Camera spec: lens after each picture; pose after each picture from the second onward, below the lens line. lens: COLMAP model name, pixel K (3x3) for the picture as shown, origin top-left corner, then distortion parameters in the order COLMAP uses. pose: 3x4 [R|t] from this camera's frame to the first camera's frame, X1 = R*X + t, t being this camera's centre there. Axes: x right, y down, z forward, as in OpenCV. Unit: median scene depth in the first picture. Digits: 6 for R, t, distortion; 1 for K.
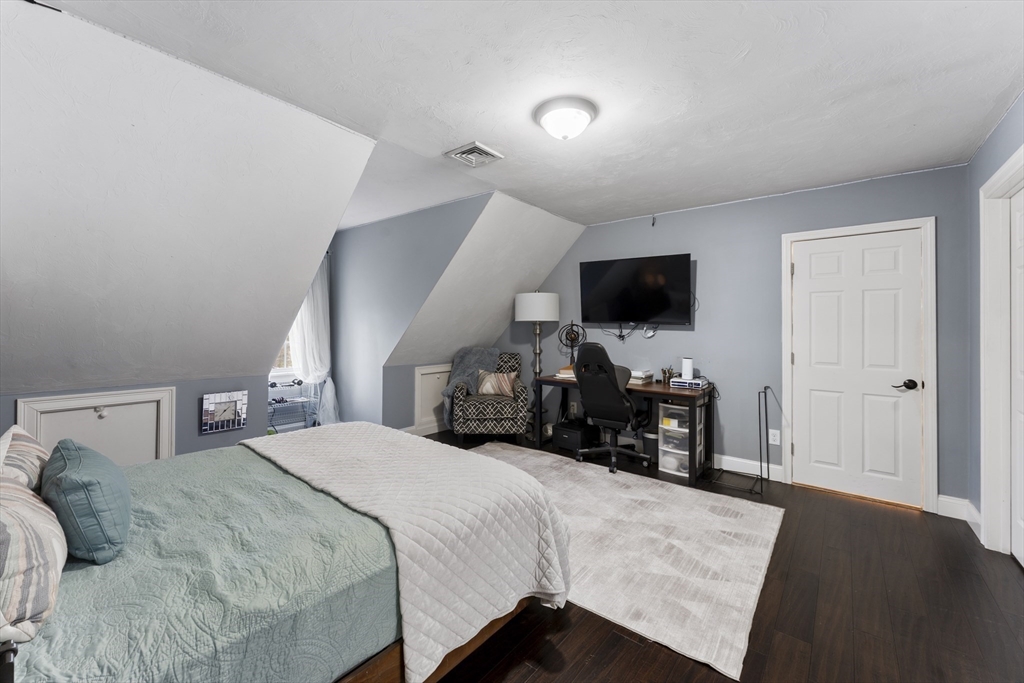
lens RADIAL K [[415.0, 0, 509.7], [0, 415.0, 333.4], [0, 0, 1]] dist [-0.000971, -0.000066]
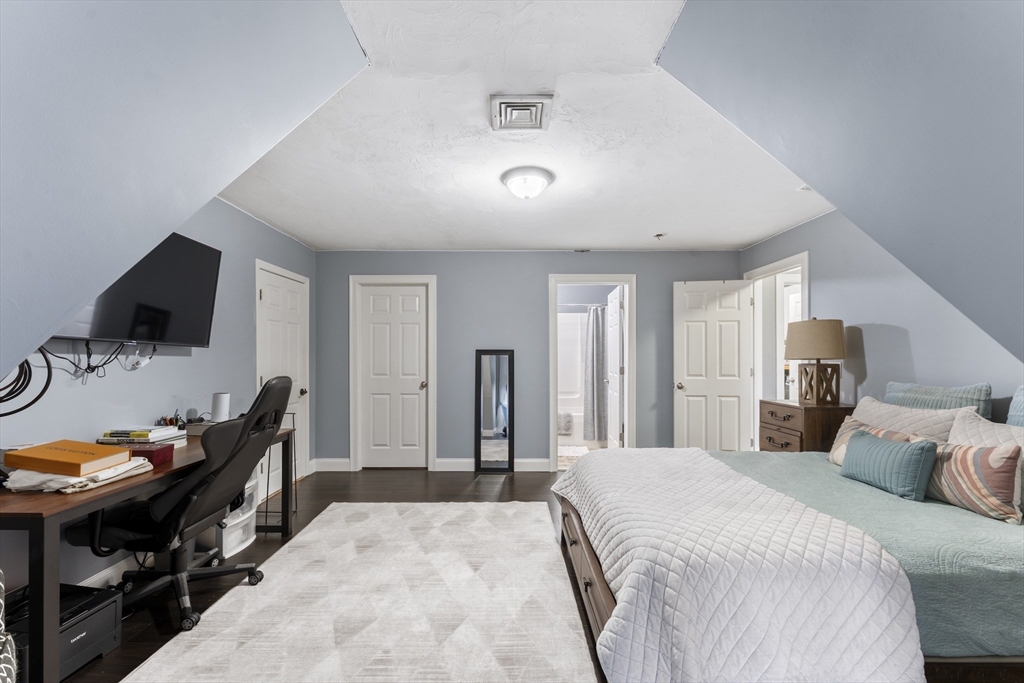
lens RADIAL K [[415.0, 0, 509.3], [0, 415.0, 348.1], [0, 0, 1]] dist [-0.000971, -0.000066]
pose [[-0.630112, 0.003383, 0.776497, -0.603655], [0.000917, 0.999993, -0.003612, -0.021477], [-0.776504, -0.001564, -0.630110, 1.374745]]
